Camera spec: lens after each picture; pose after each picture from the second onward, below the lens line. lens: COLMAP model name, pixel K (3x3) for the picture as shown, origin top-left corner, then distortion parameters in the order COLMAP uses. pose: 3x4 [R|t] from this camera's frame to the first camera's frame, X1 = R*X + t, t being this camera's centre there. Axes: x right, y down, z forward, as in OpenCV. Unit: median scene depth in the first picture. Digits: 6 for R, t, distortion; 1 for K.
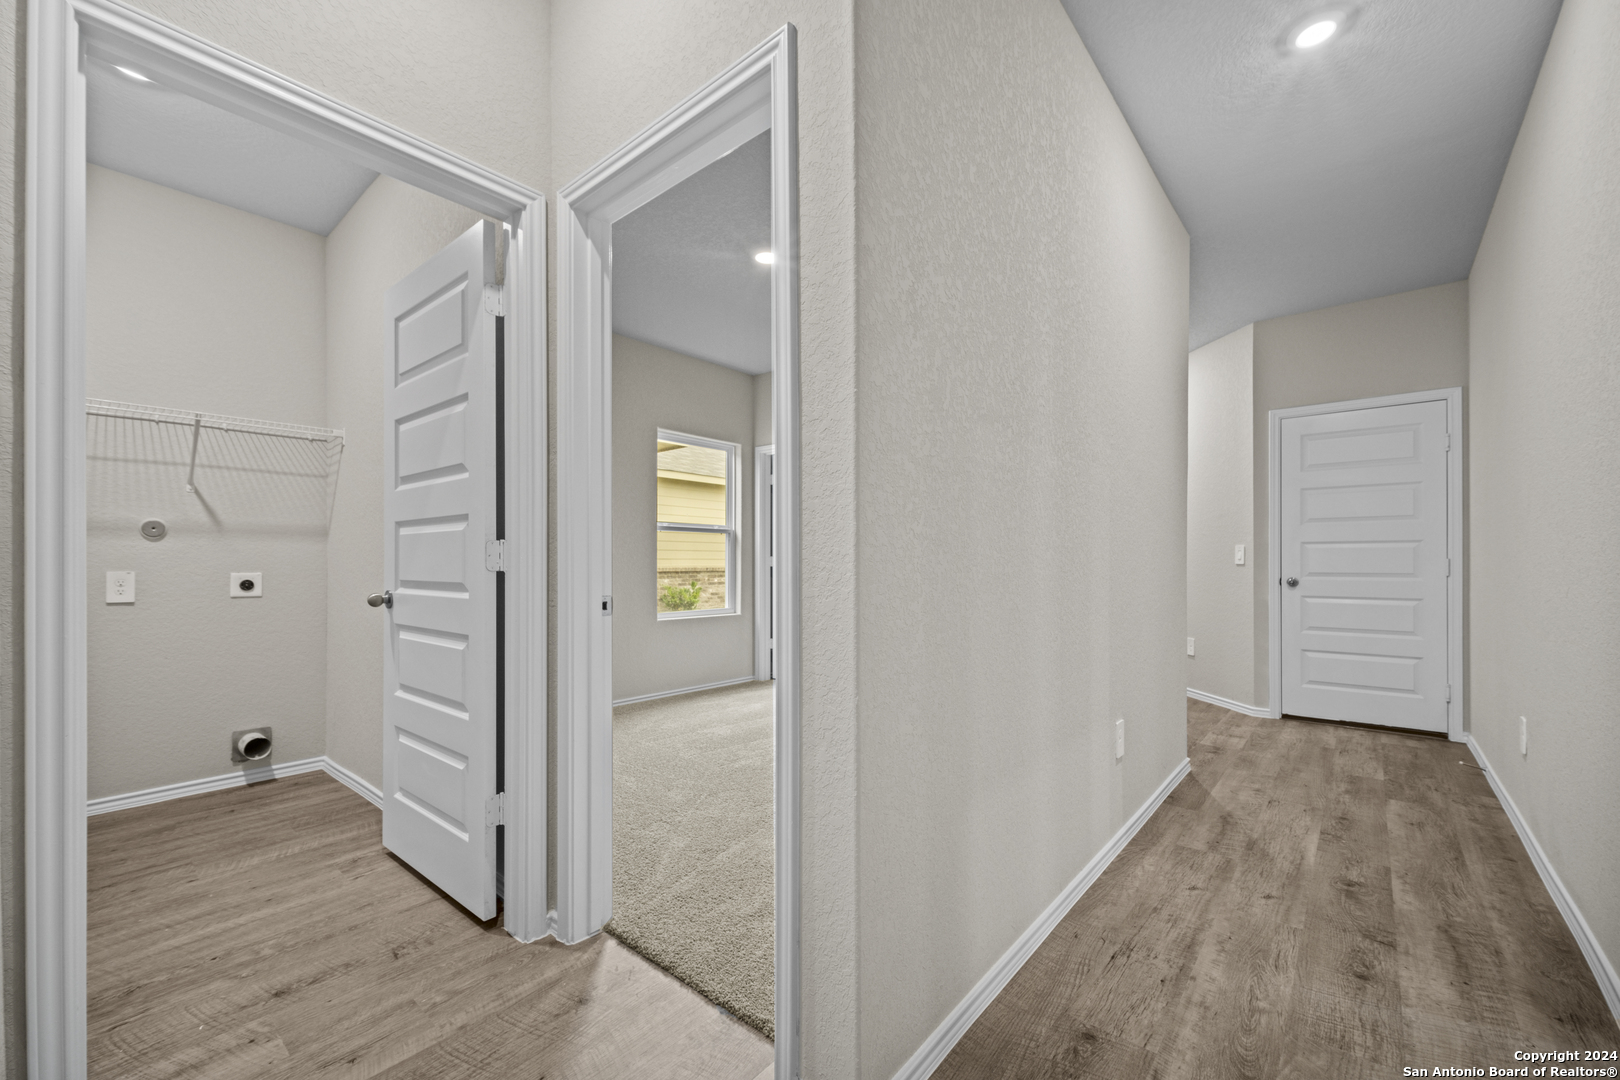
lens RADIAL K [[649.0, 0, 812.2], [0, 649.0, 556.3], [0, 0, 1]] dist [0.007694, 0.000135]
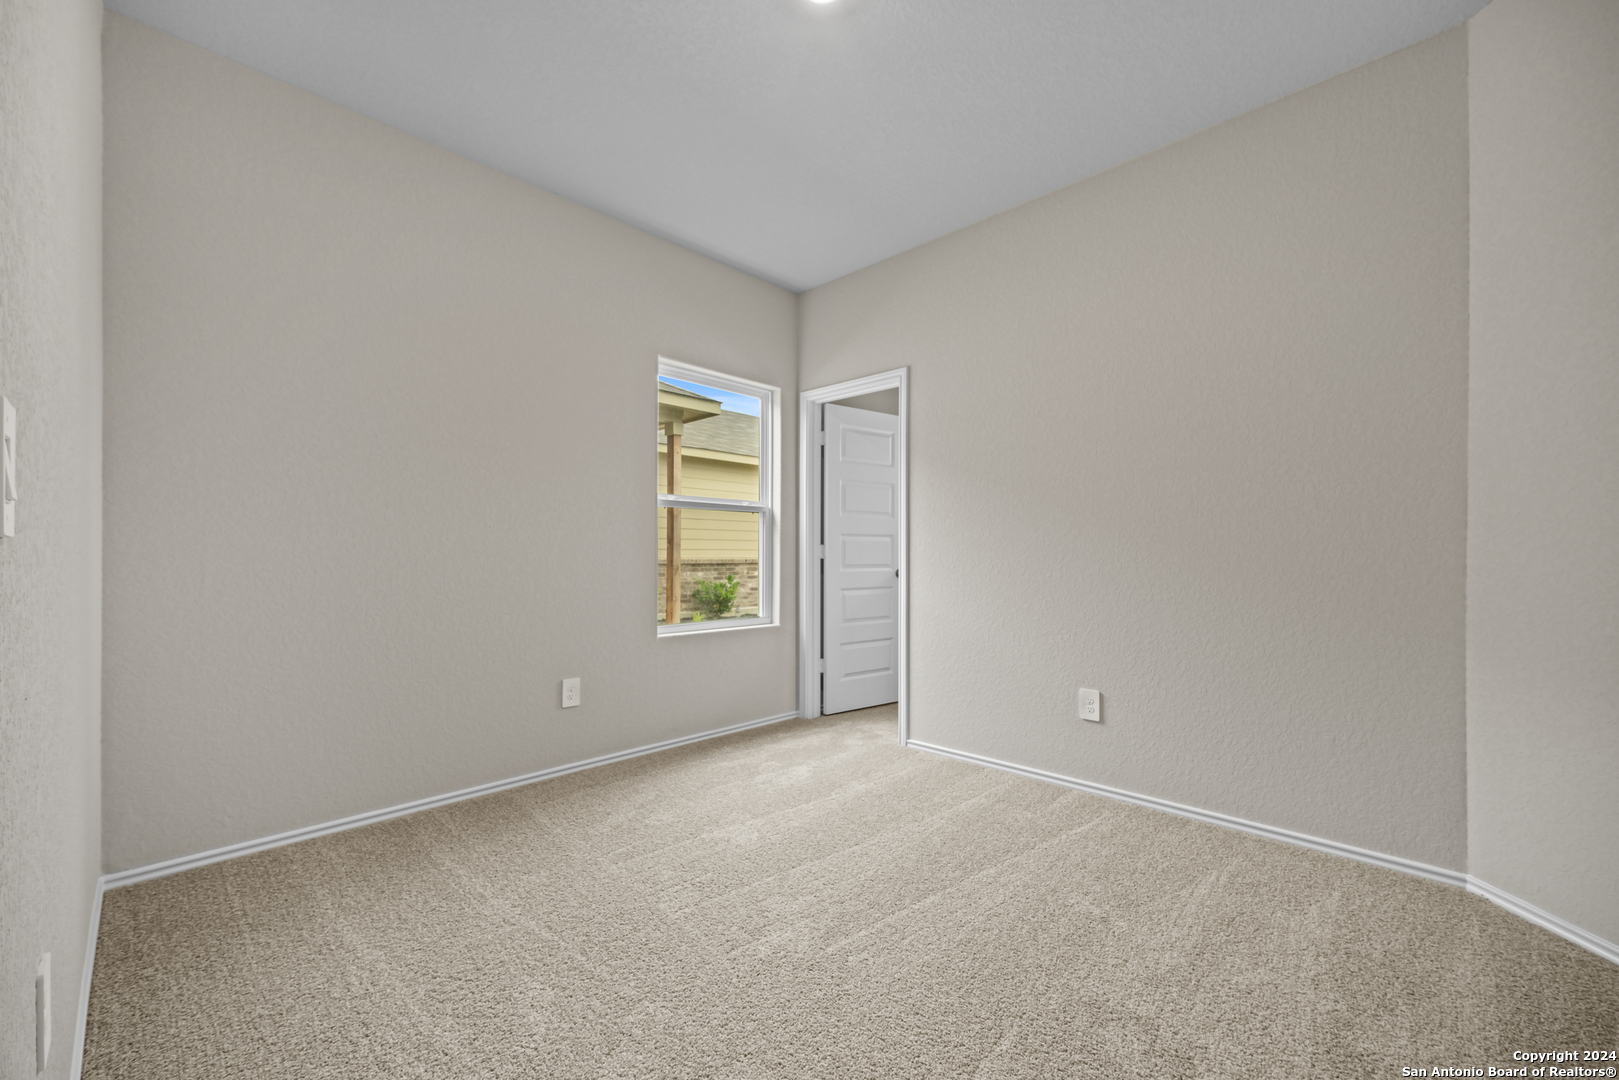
lens RADIAL K [[648.6, 0, 811.7], [0, 648.6, 556.3], [0, 0, 1]] dist [0.007694, 0.000135]
pose [[0.997576, 0.003108, -0.069514, -0.032931], [-0.002220, 0.999915, 0.012838, 0.005103], [0.069548, -0.012652, 0.997498, 0.379833]]
